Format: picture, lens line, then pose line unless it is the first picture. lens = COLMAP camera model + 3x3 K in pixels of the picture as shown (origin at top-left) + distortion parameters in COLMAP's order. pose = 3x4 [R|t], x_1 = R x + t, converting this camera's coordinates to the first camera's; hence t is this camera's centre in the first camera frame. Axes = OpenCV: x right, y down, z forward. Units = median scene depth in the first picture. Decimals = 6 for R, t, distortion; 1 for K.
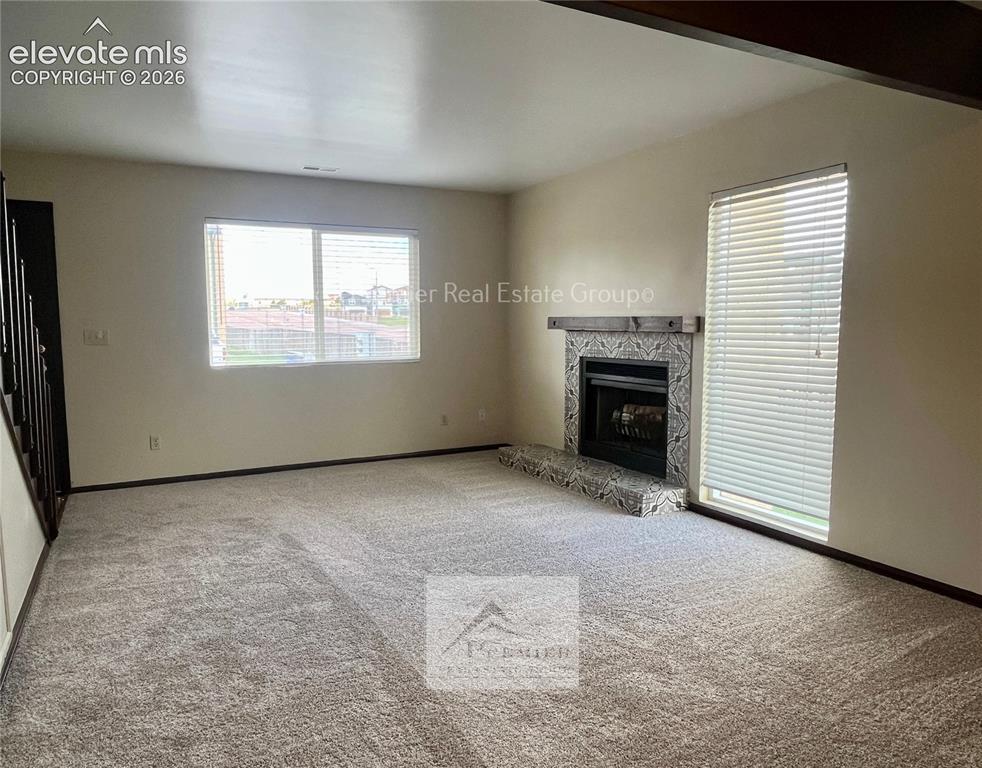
lens RADIAL K [[665.8, 0, 490.2], [0, 665.8, 384.2], [0, 0, 1]] dist [0.003113, 0.000909]
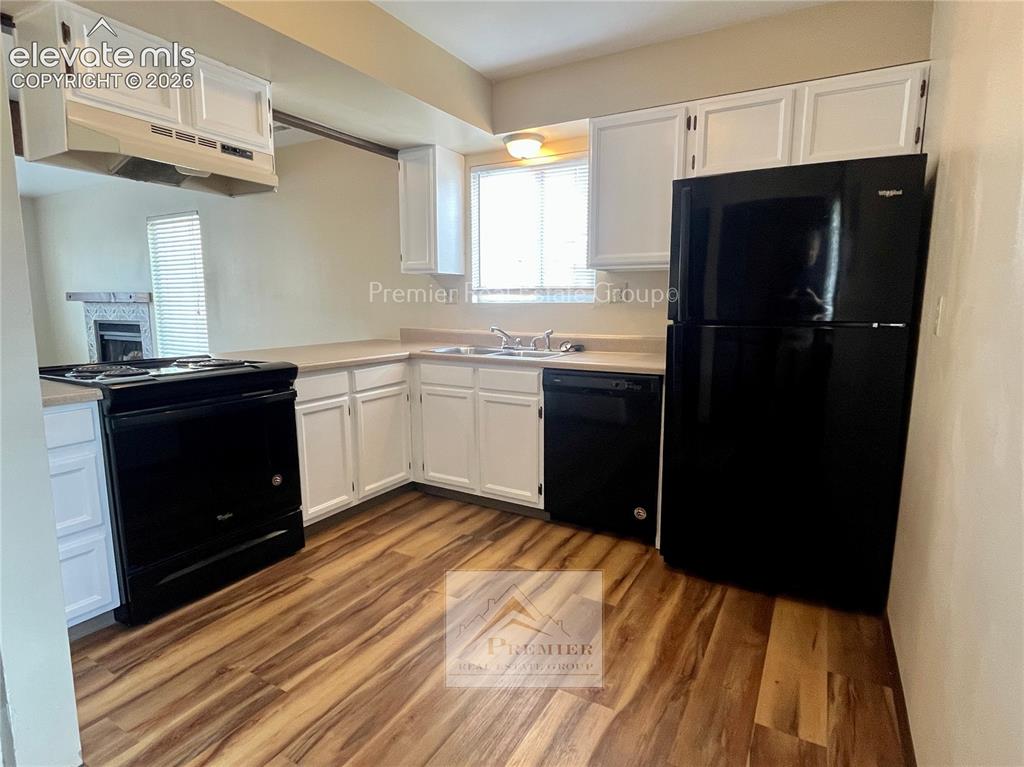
lens RADIAL K [[546.8, 0, 513.0], [0, 546.8, 381.4], [0, 0, 1]] dist [0.003038, 0.000736]
pose [[0.852263, -0.073968, 0.517857, 0.324558], [0.045398, 0.996676, 0.067646, 0.059279], [-0.521139, -0.034143, 0.852788, -0.561978]]
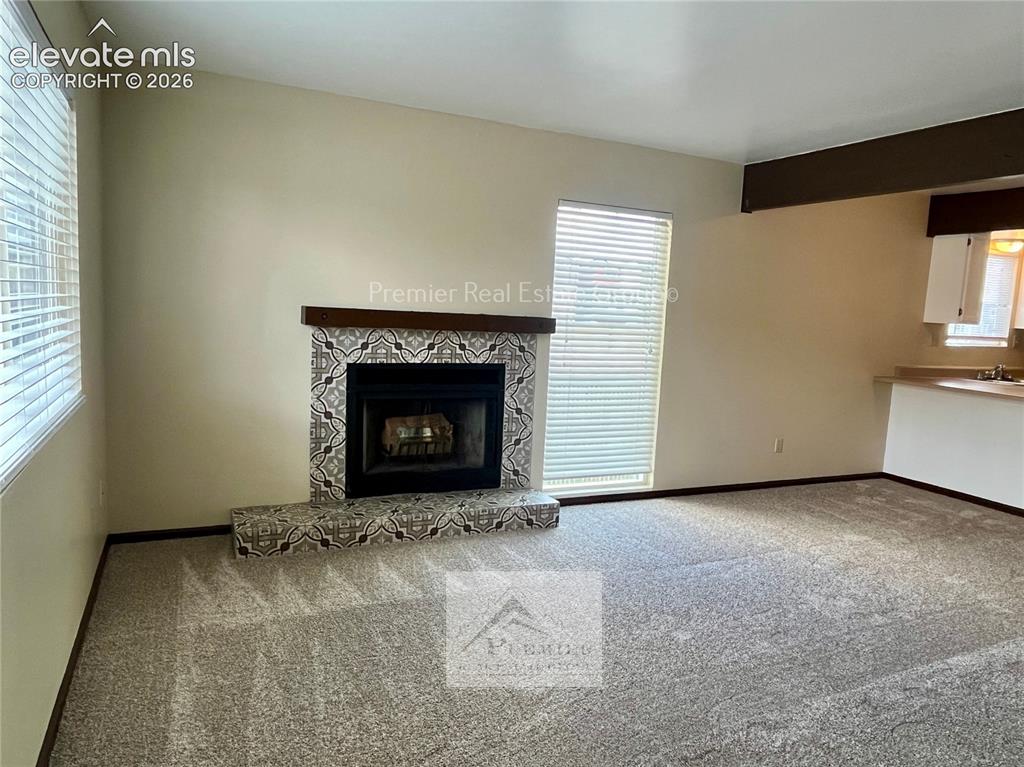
lens RADIAL K [[696.8, 0, 512.3], [0, 696.8, 383.1], [0, 0, 1]] dist [-0.007905, -0.001109]
pose [[0.064200, -0.106197, 0.992270, -0.680081], [0.041583, 0.993743, 0.103664, -0.103185], [-0.997070, 0.034606, 0.068215, 0.882851]]
